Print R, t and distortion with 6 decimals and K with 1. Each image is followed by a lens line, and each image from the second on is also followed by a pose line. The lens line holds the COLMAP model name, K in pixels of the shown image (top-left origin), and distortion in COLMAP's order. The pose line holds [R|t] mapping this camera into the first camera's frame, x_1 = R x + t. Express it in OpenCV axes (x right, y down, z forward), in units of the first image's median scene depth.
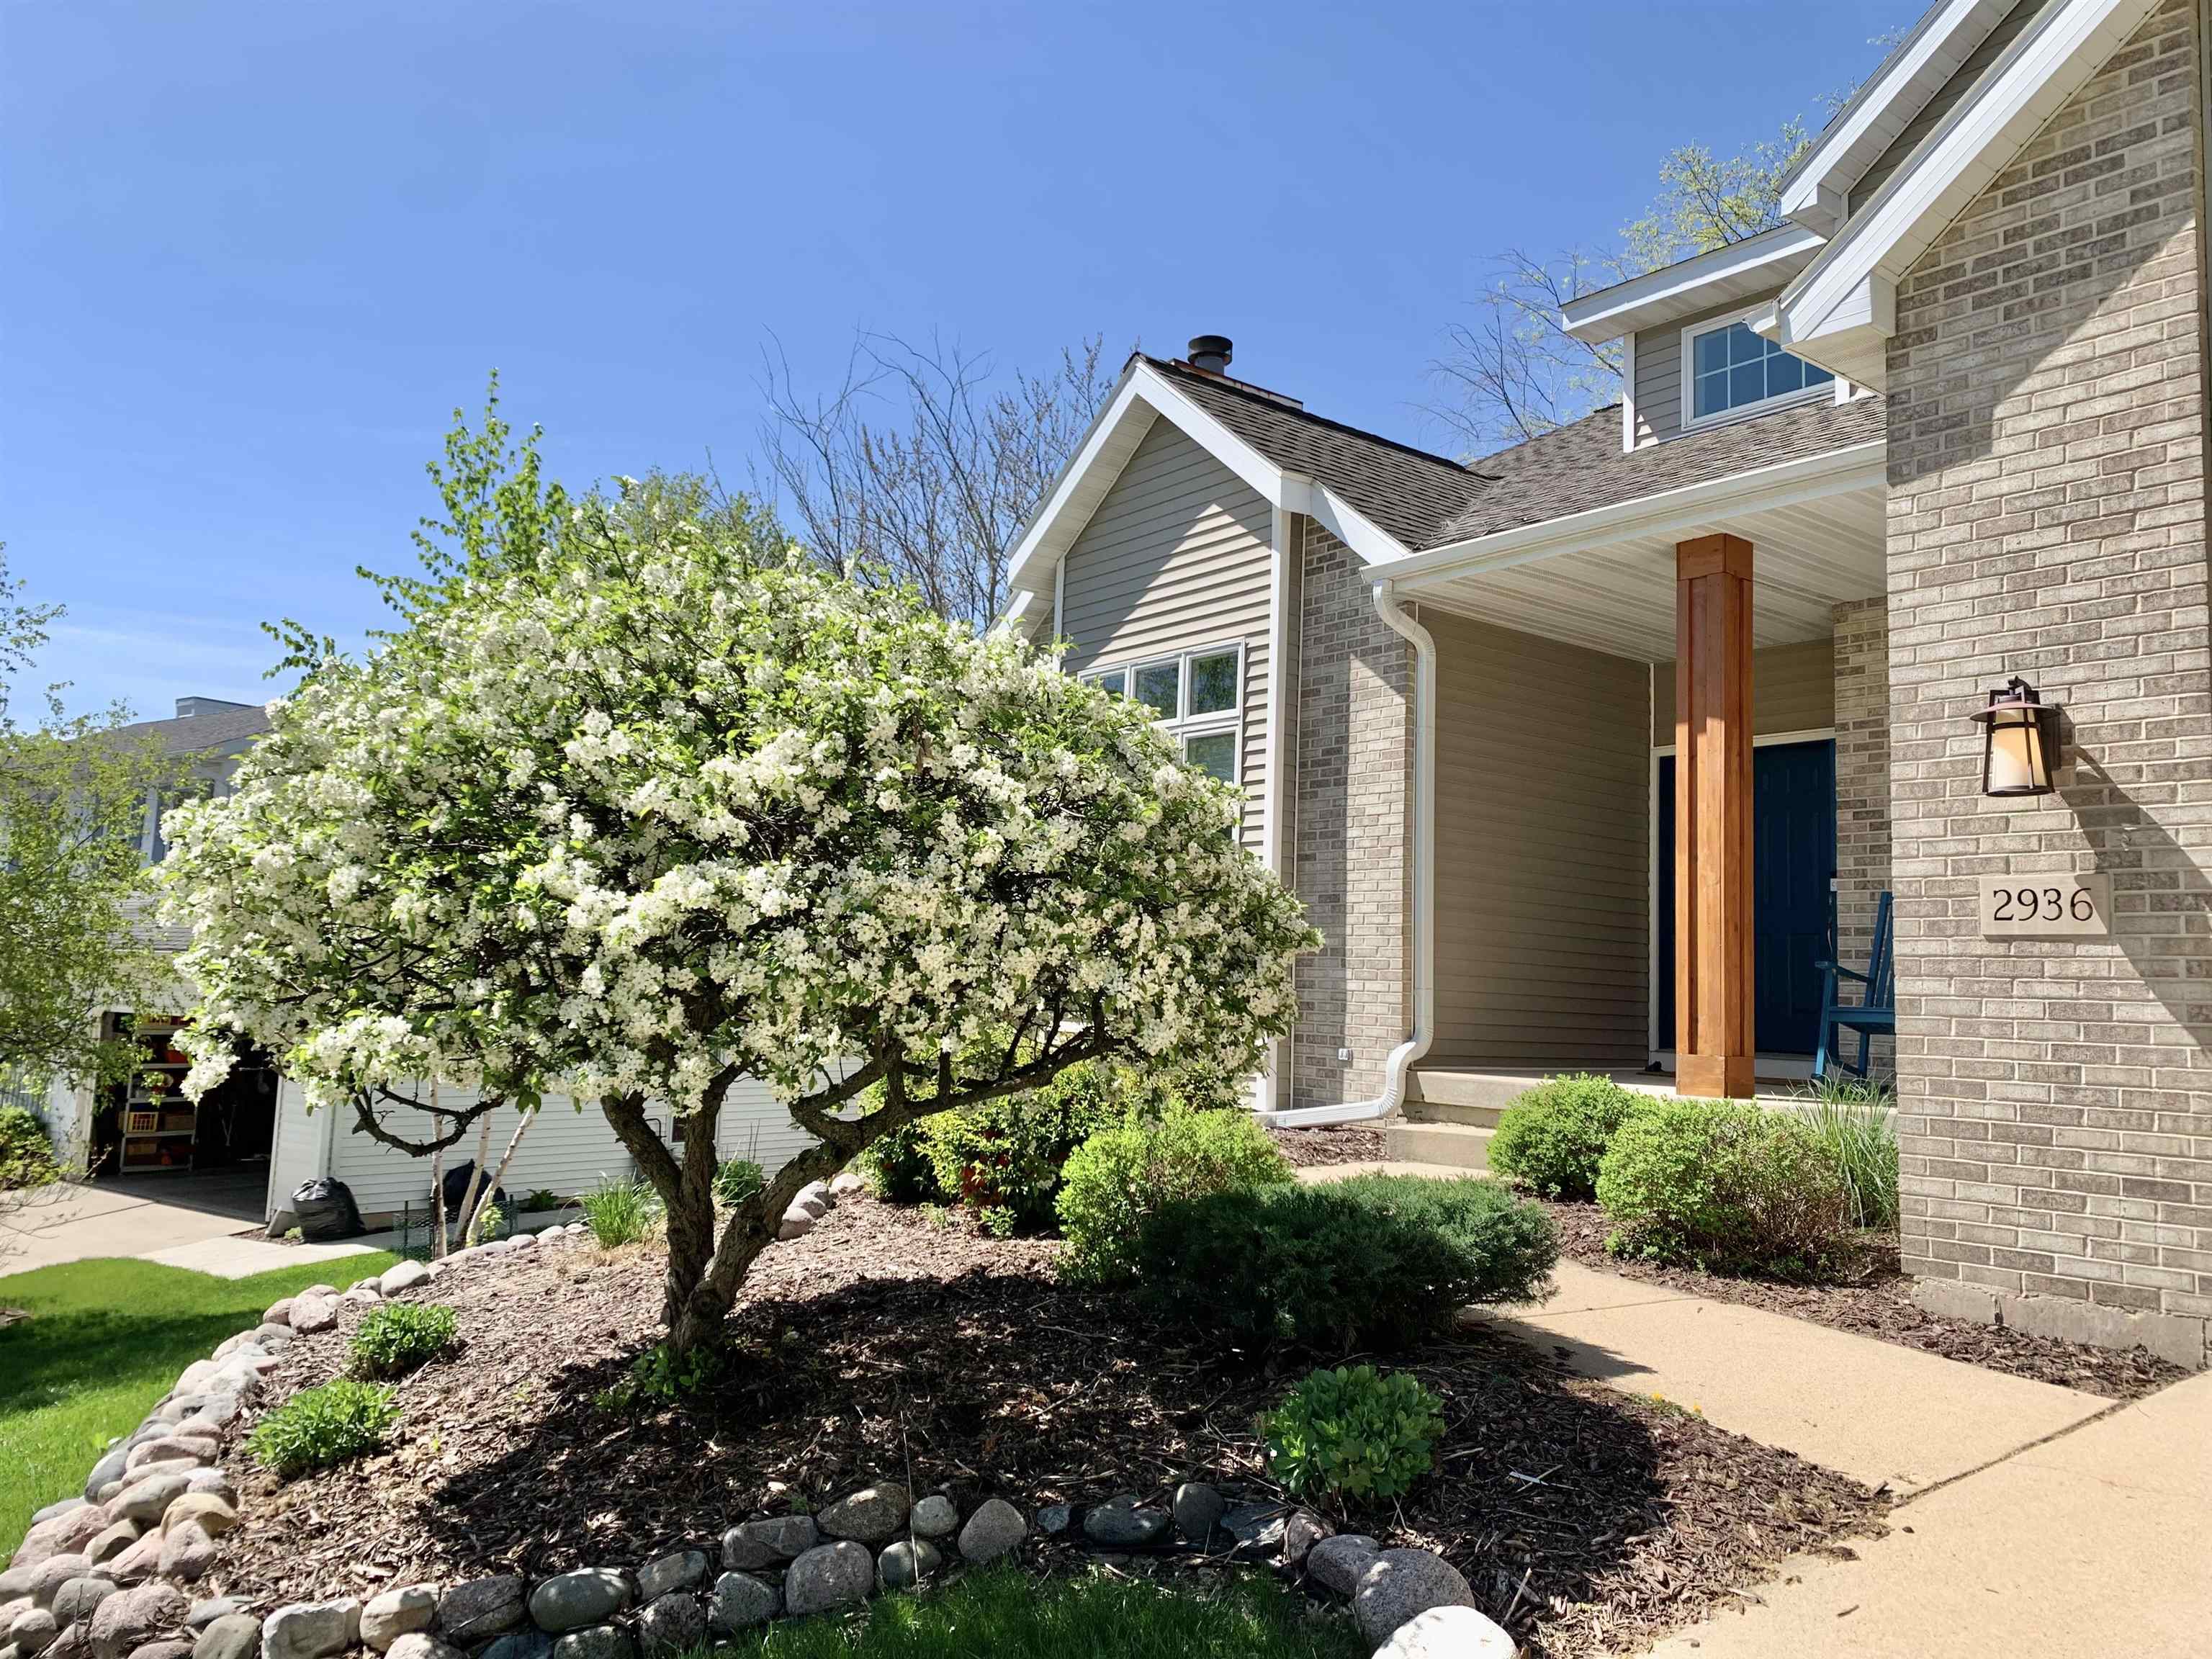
lens RADIAL K [[1689.5, 0, 1100.4], [0, 1689.5, 813.0], [0, 0, 1]] dist [0.014177, -0.013167]
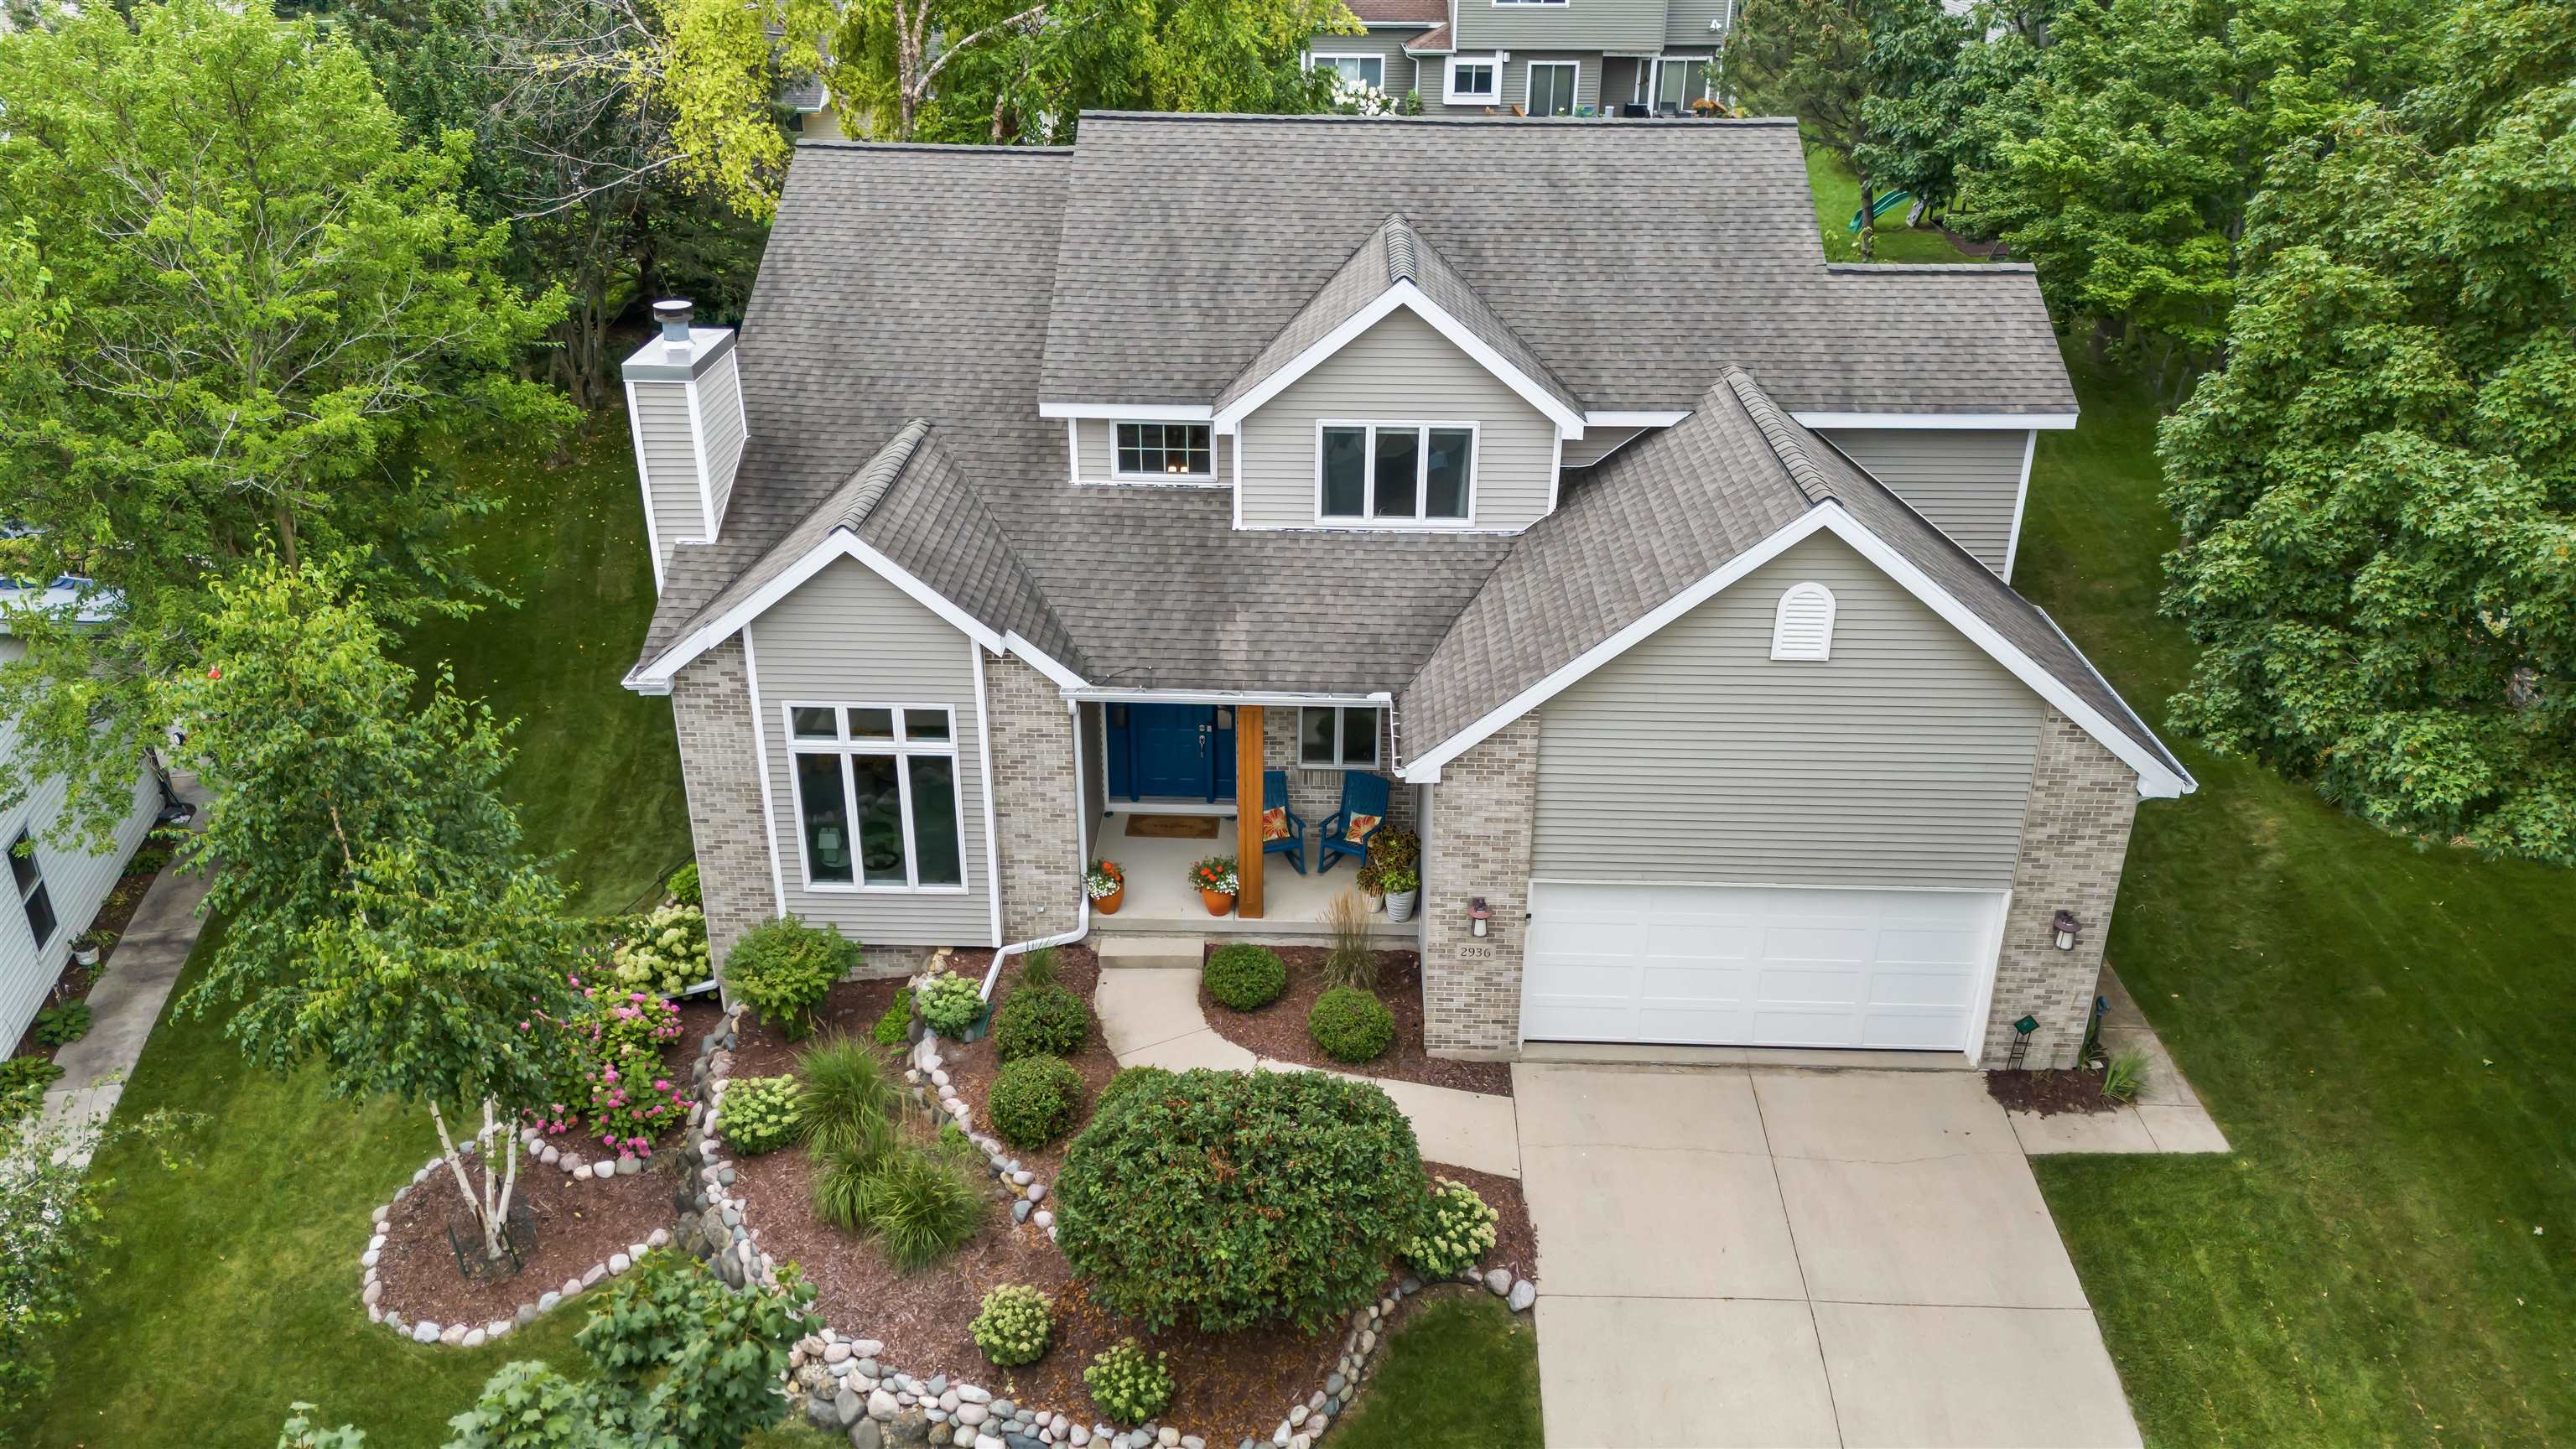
lens RADIAL K [[1838.3, 0, 1283.4], [0, 1838.3, 732.5], [0, 0, 1]] dist [0.072526, -0.004350]
pose [[0.637899, -0.366121, 0.677525, -1.772286], [-0.065189, 0.850938, 0.521206, -1.963864], [-0.767356, -0.376644, 0.518946, -0.354708]]
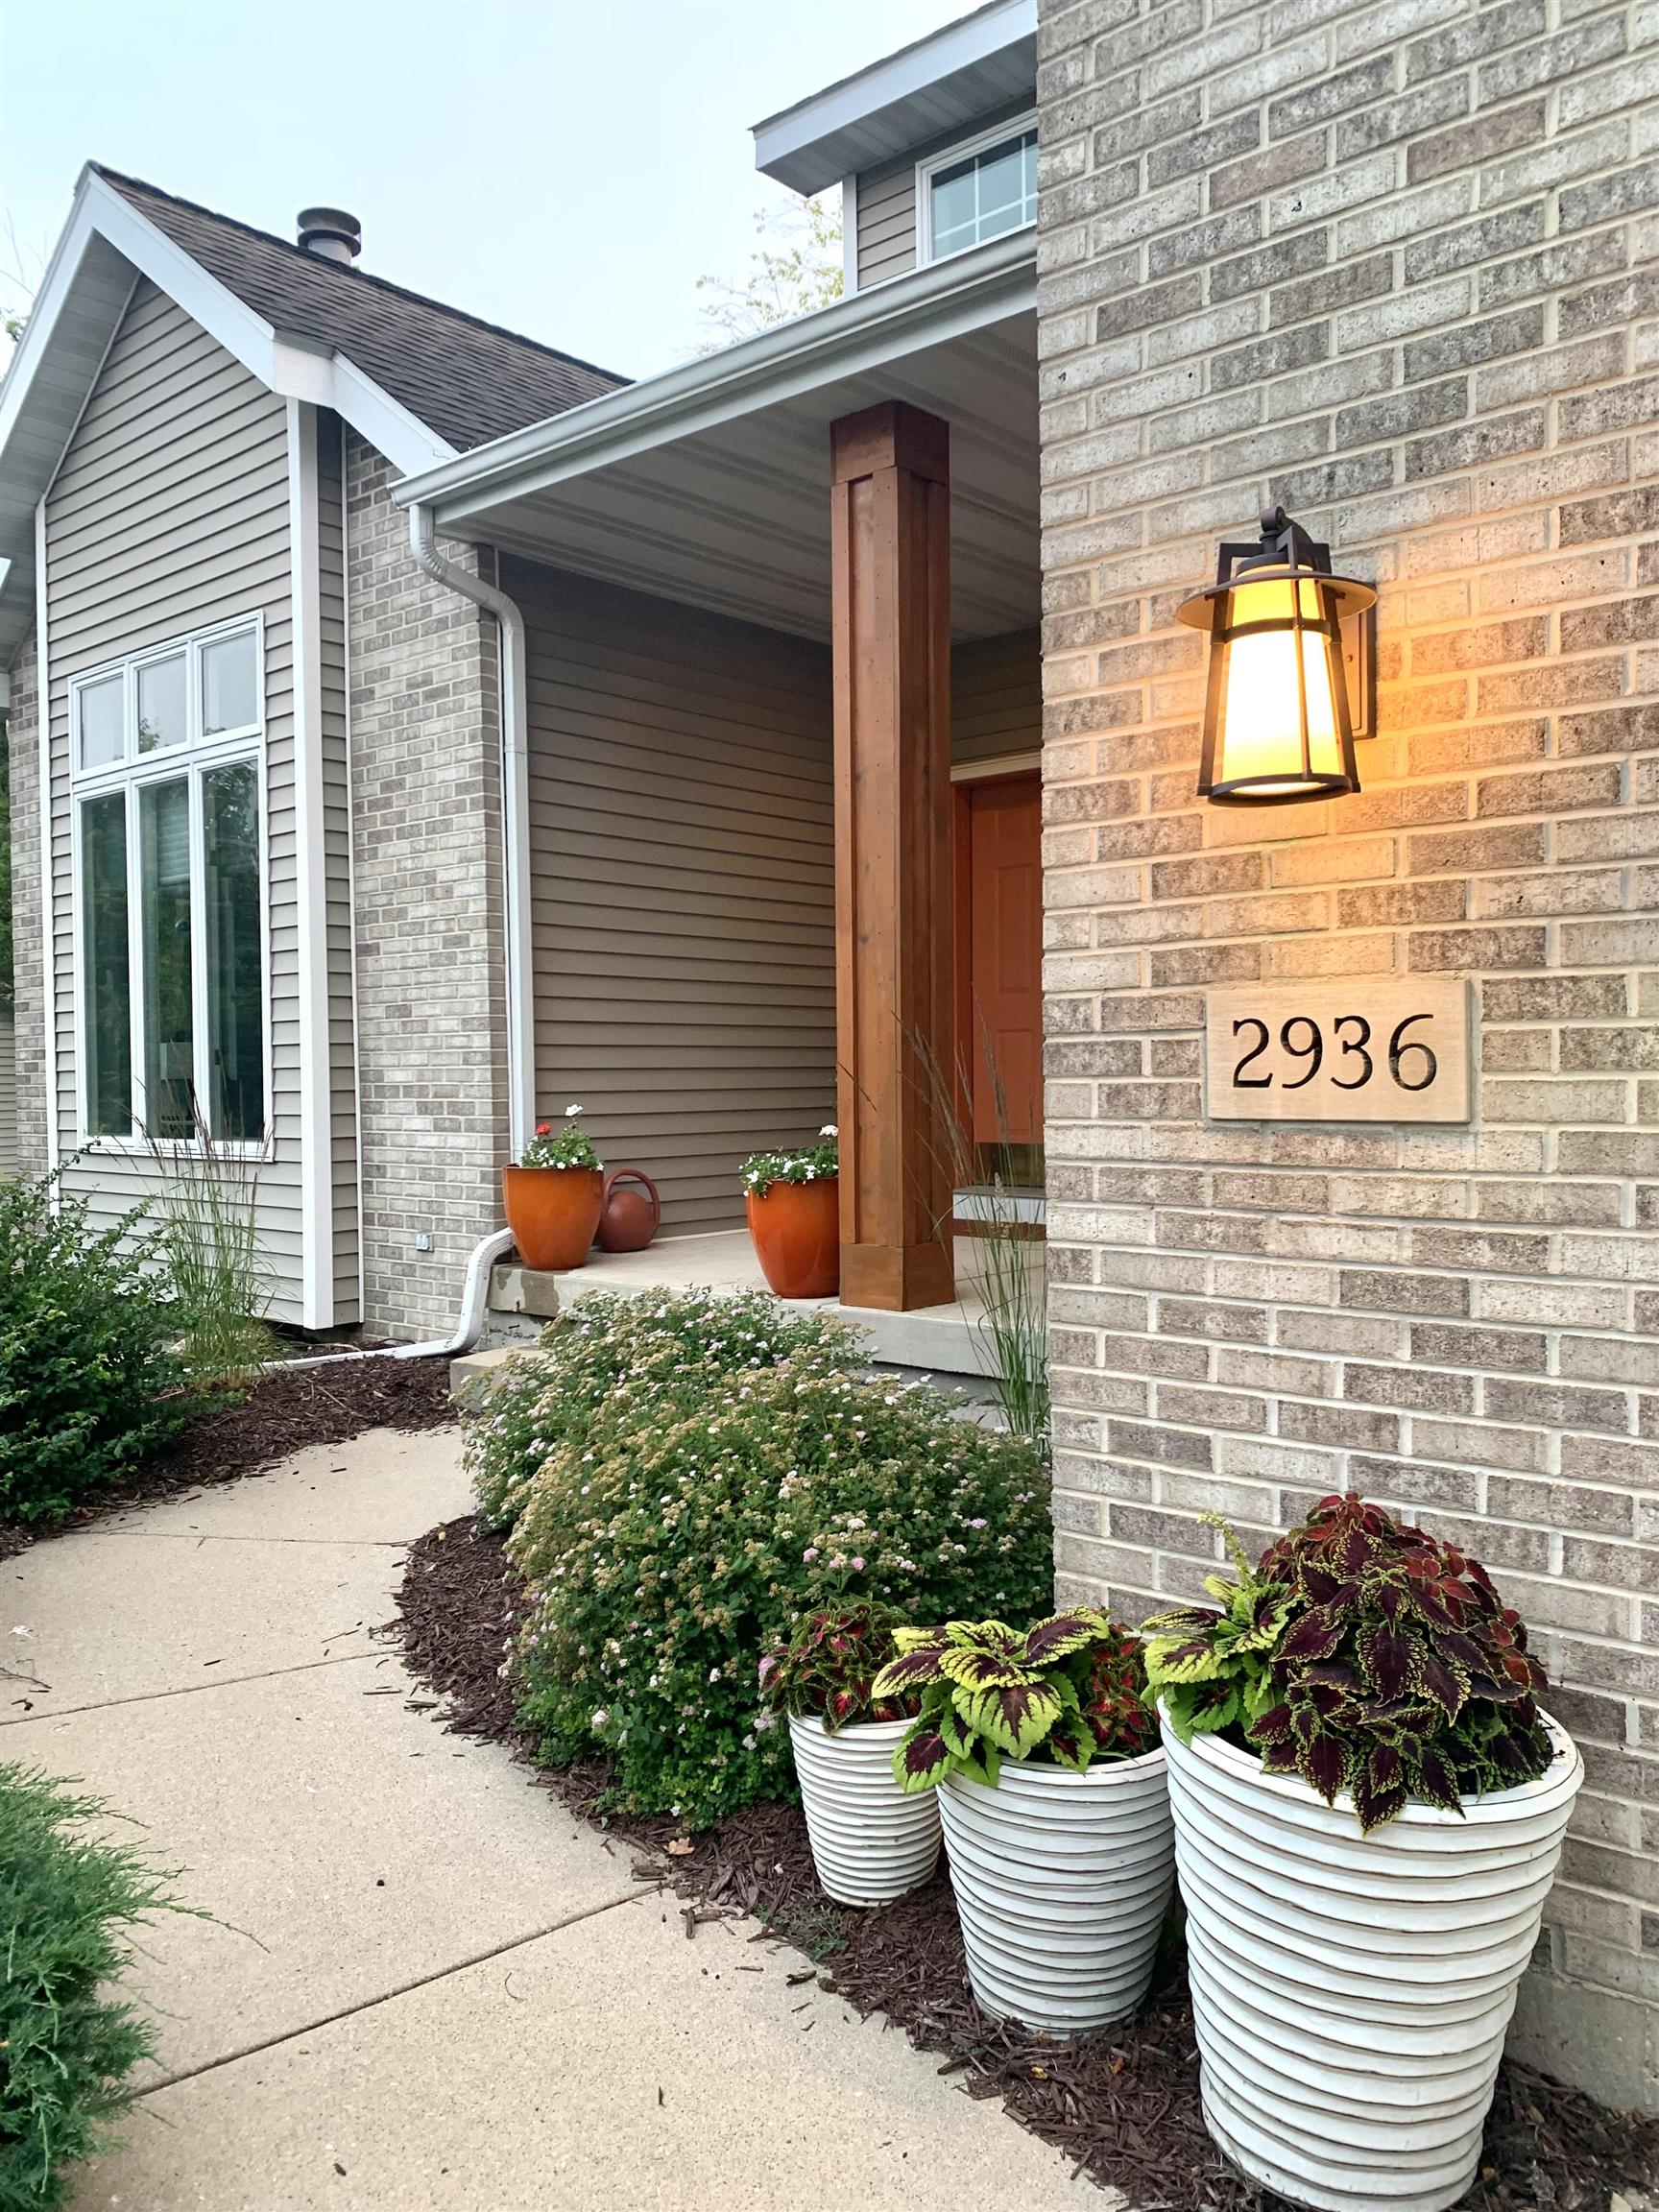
lens RADIAL K [[1689.5, 0, 840.1], [0, 1689.5, 1103.5], [0, 0, 1]] dist [0.014177, -0.013167]
pose [[0.980720, -0.052829, 0.188141, 0.324148], [0.027129, 0.990249, 0.136641, 0.003527], [-0.193525, -0.128902, 0.972591, 0.555775]]
